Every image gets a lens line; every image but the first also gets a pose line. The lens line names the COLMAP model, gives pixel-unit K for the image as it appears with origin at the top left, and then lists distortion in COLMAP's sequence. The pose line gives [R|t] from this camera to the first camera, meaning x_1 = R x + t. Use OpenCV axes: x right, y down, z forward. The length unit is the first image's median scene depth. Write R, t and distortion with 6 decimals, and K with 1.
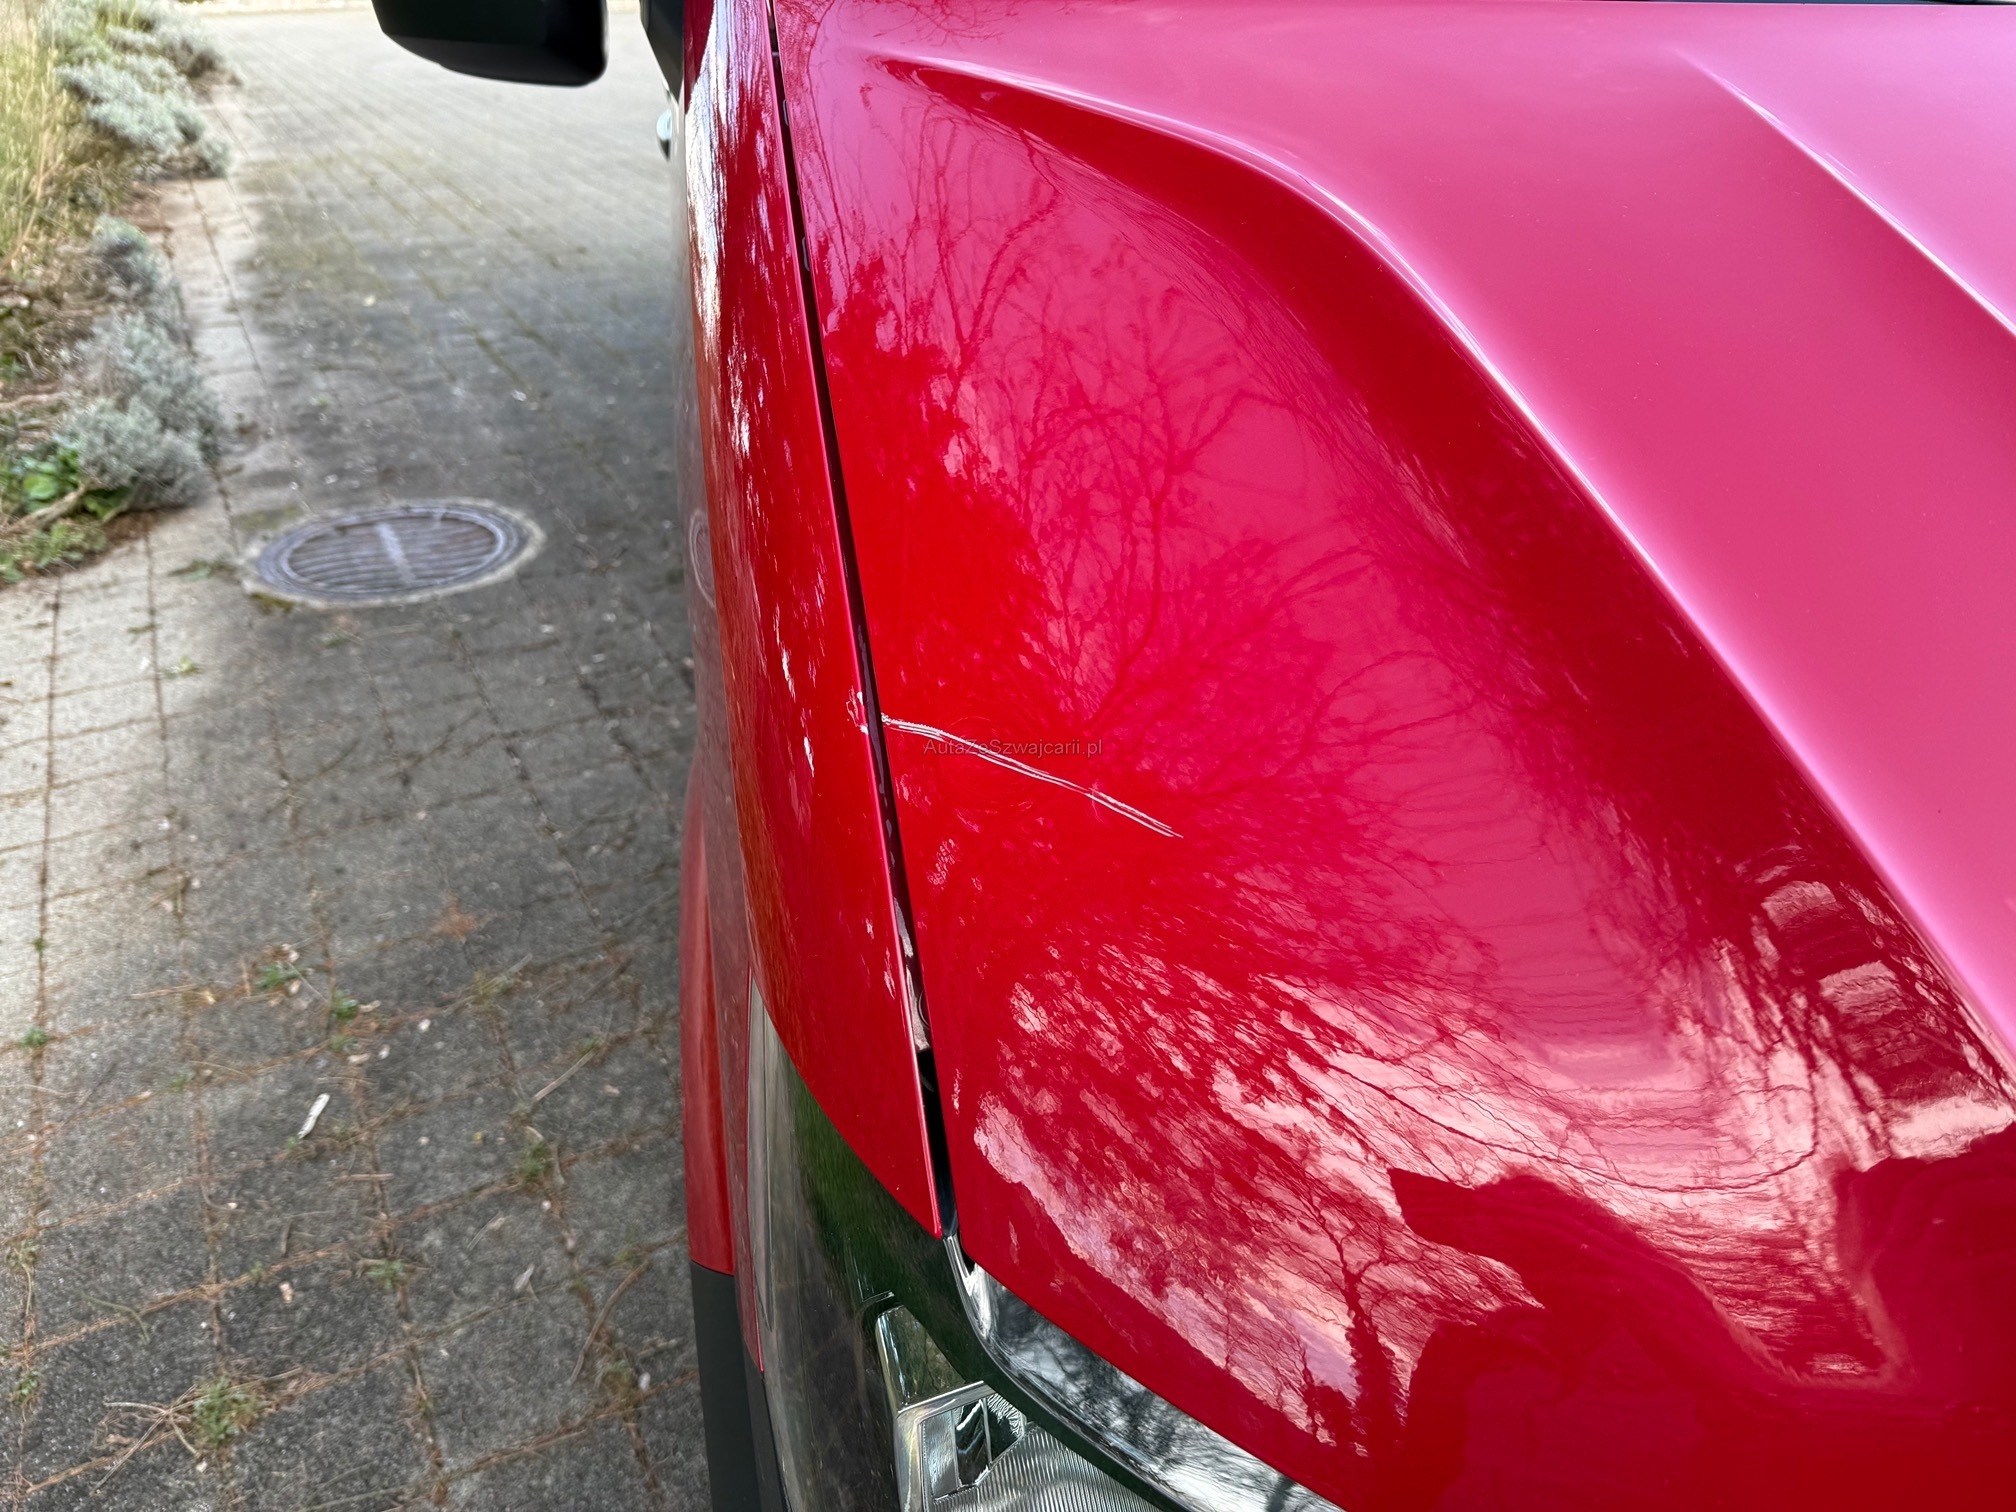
lens RADIAL K [[1402.8, 0, 1008.0], [0, 1402.8, 756.0], [0, 0, 1]] dist [-0.000942, -0.000763]
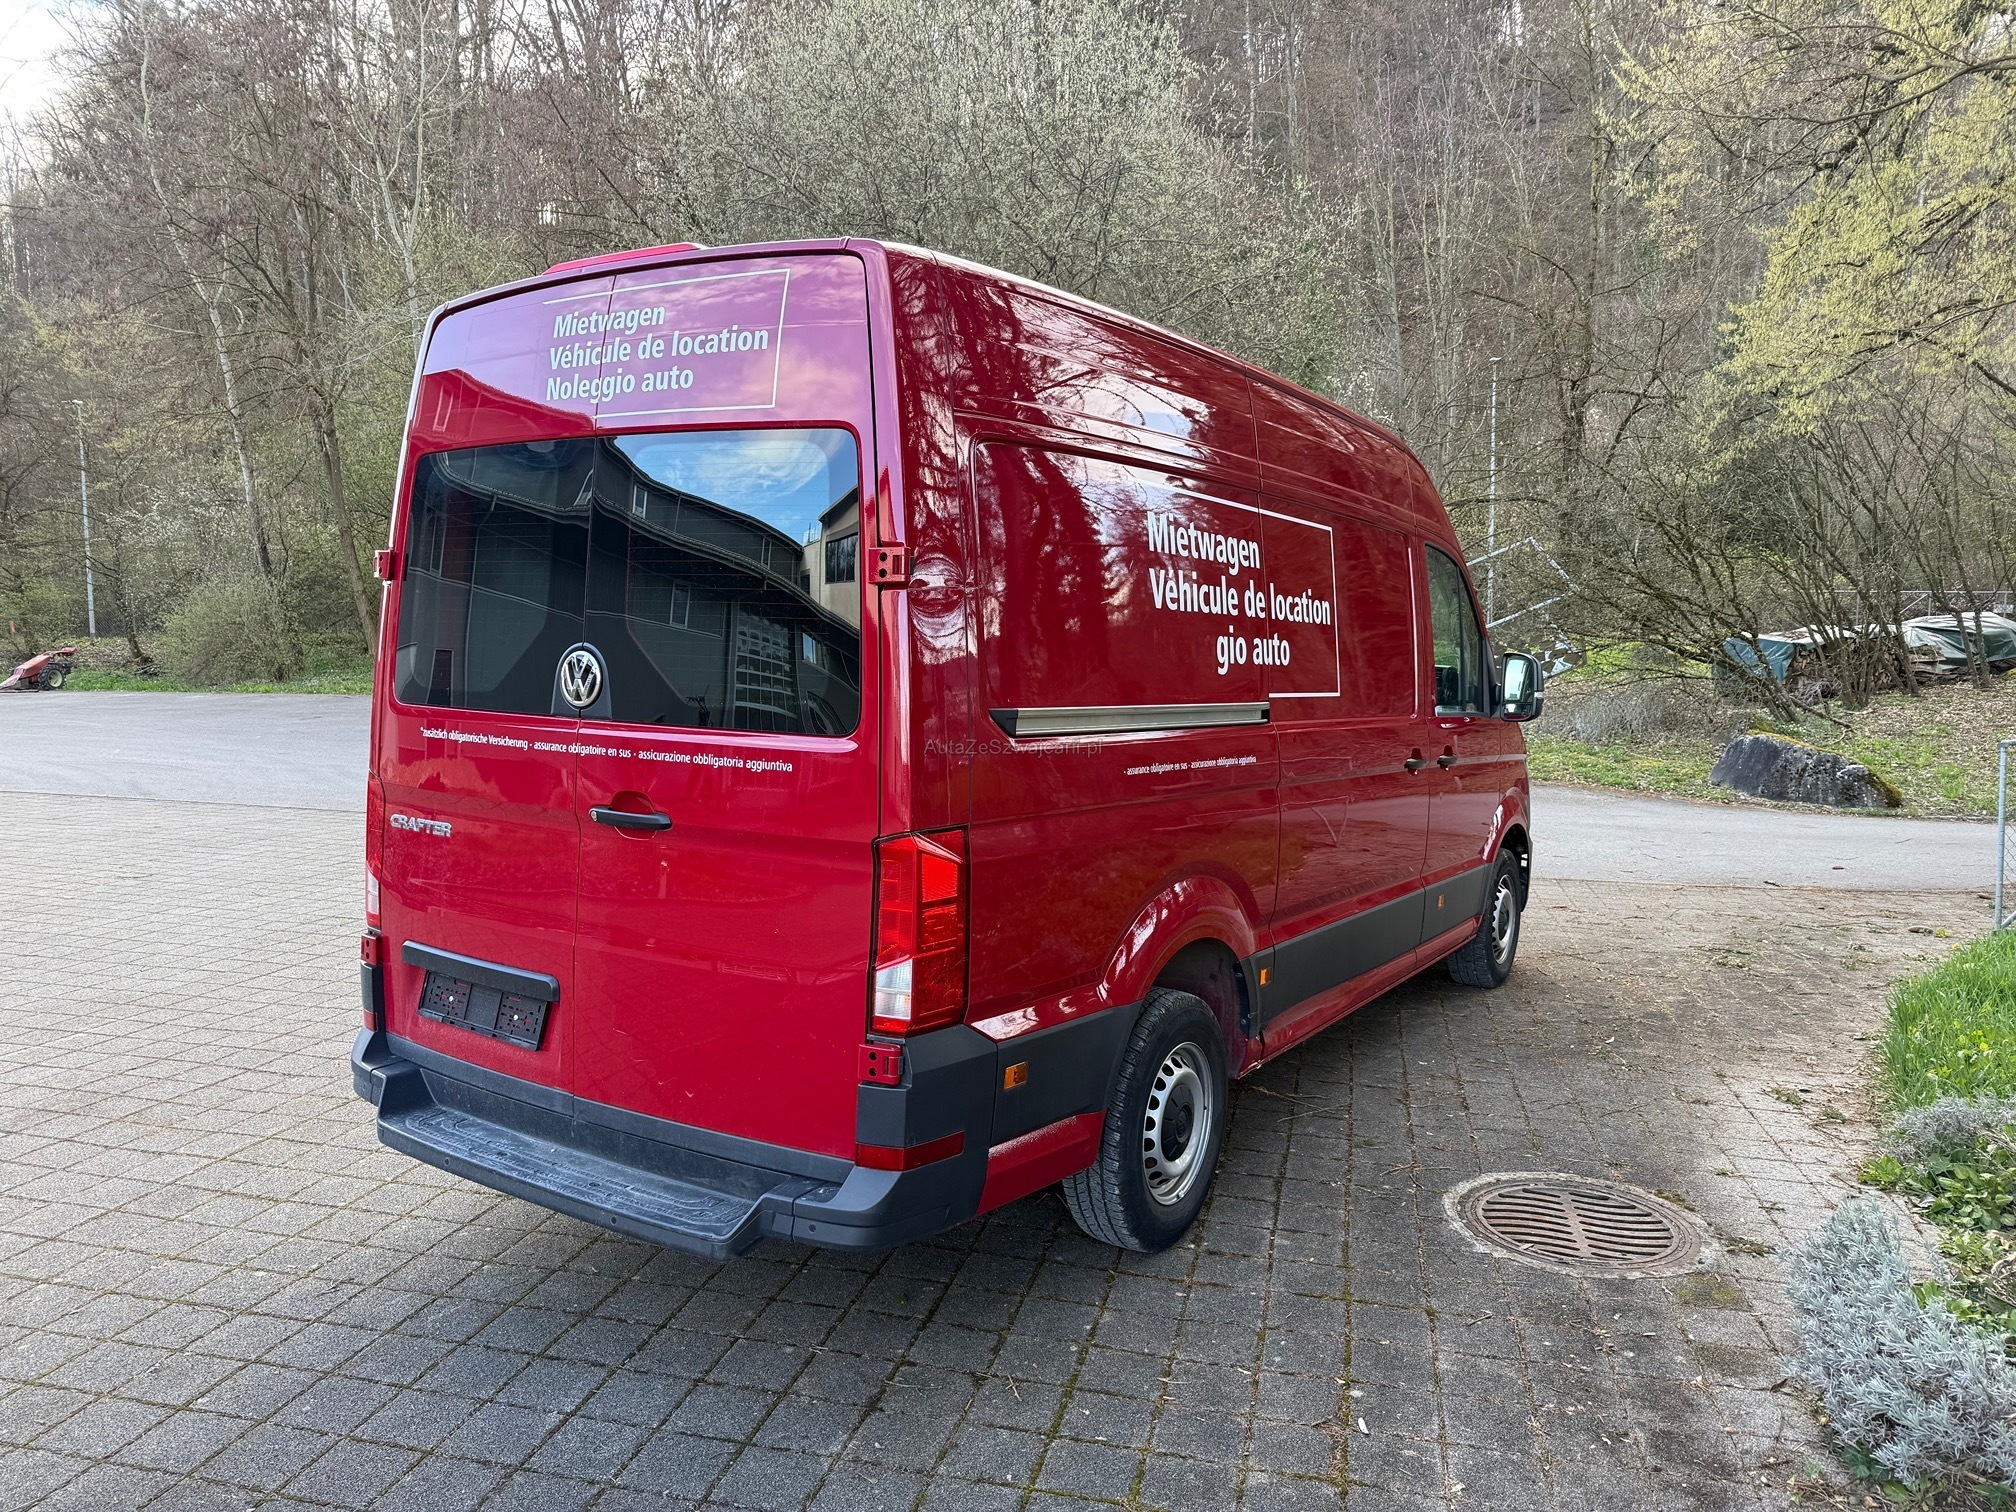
lens RADIAL K [[1378.3, 0, 1008.0], [0, 1378.3, 756.0], [0, 0, 1]] dist [0.059524, -0.102791]
pose [[-0.722620, -0.079236, 0.686689, -0.922041], [0.322908, 0.839661, 0.436692, -1.192851], [-0.611188, 0.537299, -0.581170, 1.885608]]
